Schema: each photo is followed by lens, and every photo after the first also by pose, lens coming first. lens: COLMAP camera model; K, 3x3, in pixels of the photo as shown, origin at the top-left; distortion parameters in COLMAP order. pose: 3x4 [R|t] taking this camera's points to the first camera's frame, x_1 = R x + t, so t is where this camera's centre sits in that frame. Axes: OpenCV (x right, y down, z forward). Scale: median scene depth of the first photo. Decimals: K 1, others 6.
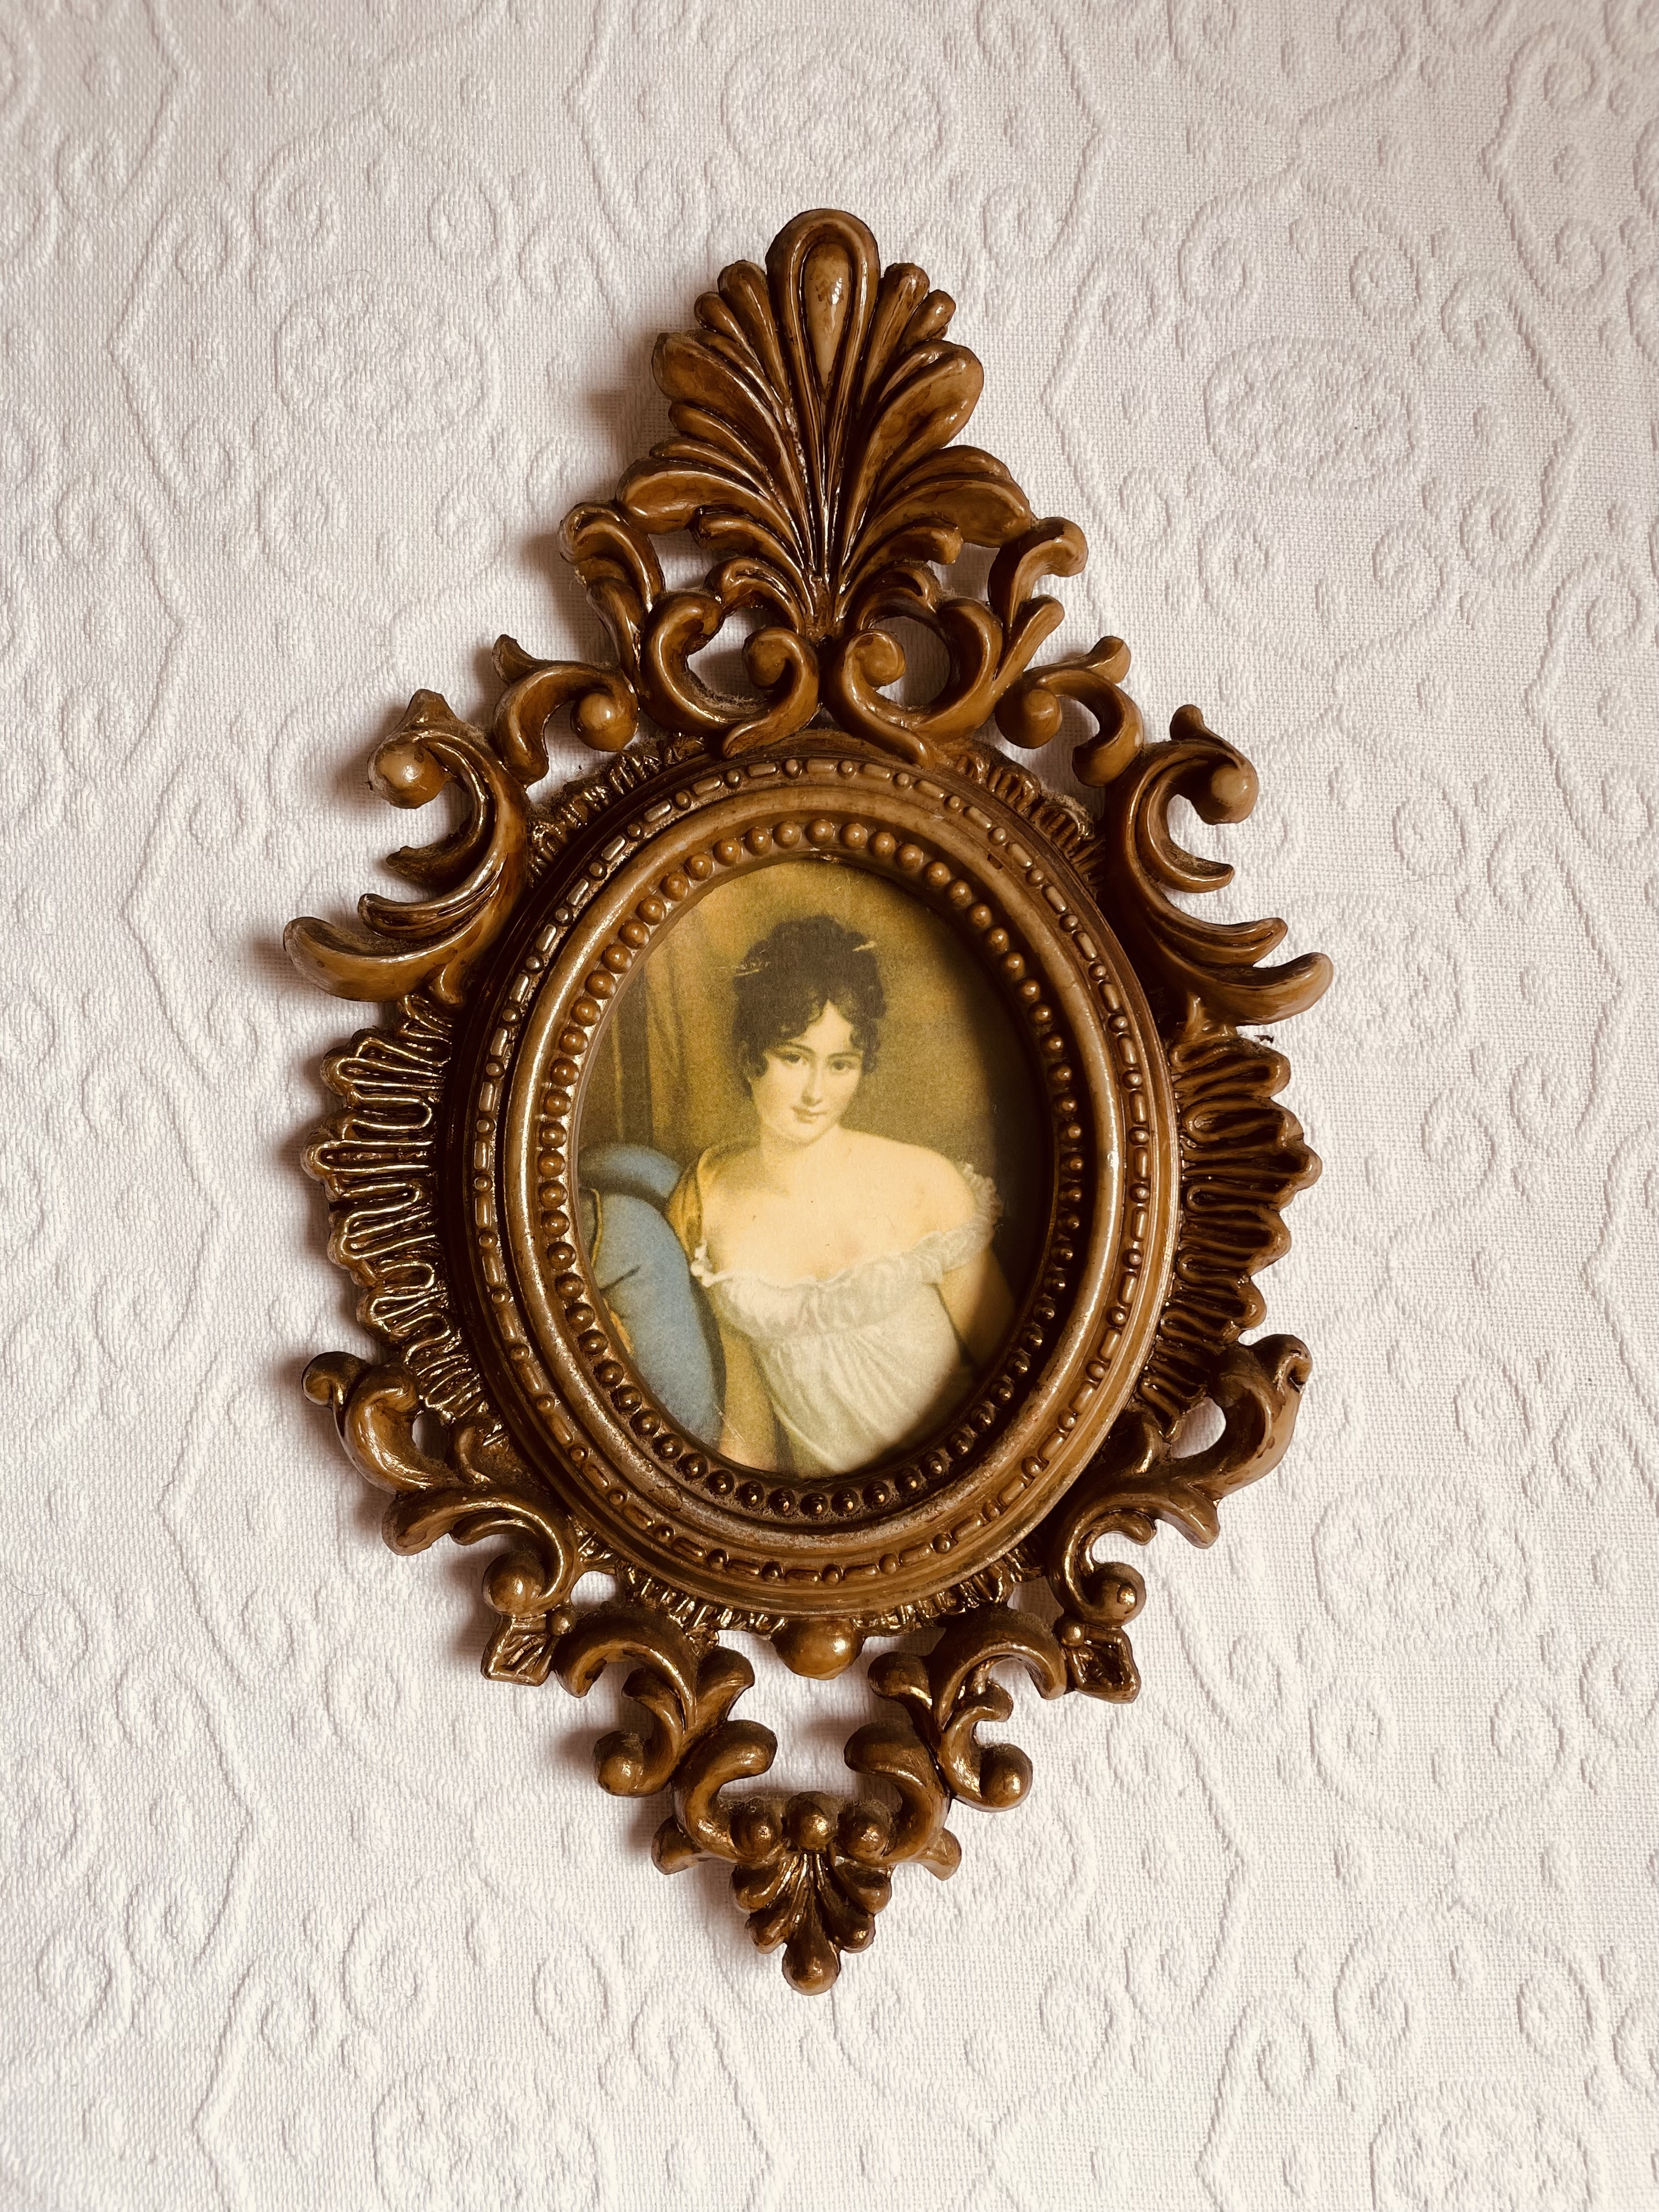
lens RADIAL K [[1685.3, 0, 833.1], [0, 1685.3, 1110.6], [0, 0, 1]] dist [0.057452, -0.060402]
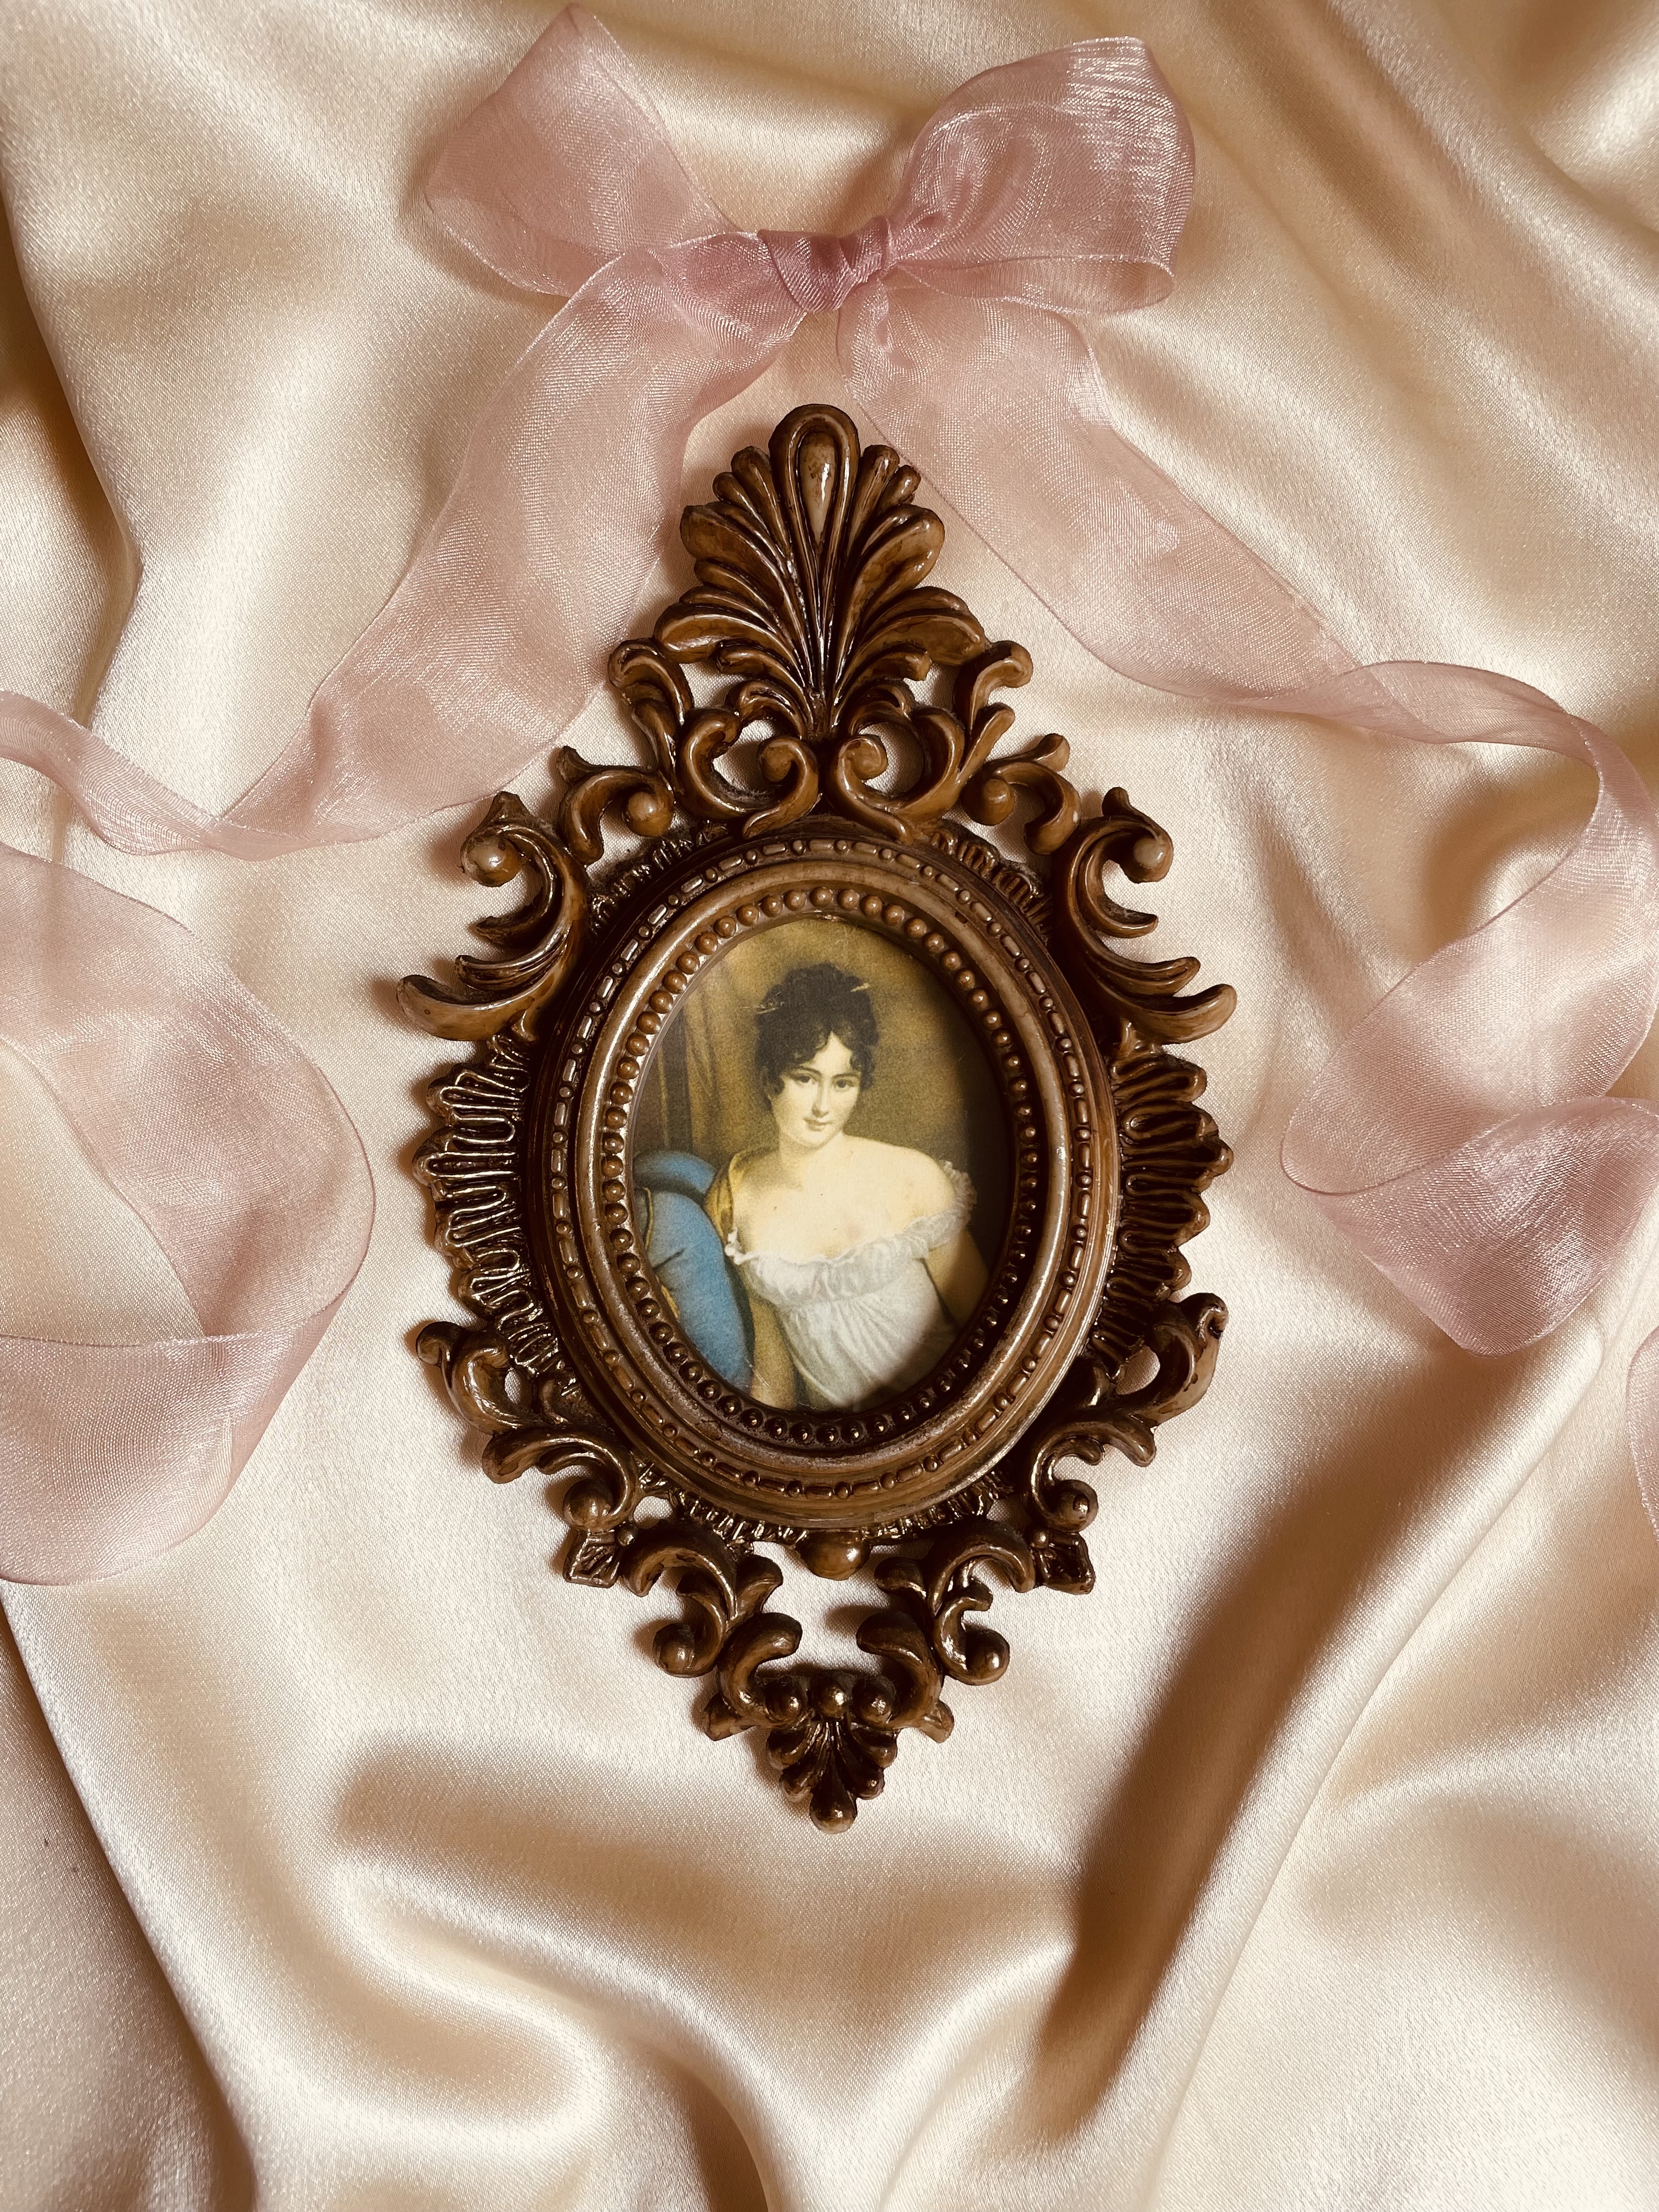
lens RADIAL K [[1685.3, 0, 828.7], [0, 1685.3, 1102.3], [0, 0, 1]] dist [0.057452, -0.060402]
pose [[0.999492, -0.022189, -0.022893, 0.022857], [0.021489, 0.999307, -0.030395, 0.024730], [0.023552, 0.029888, 0.999276, -0.242478]]
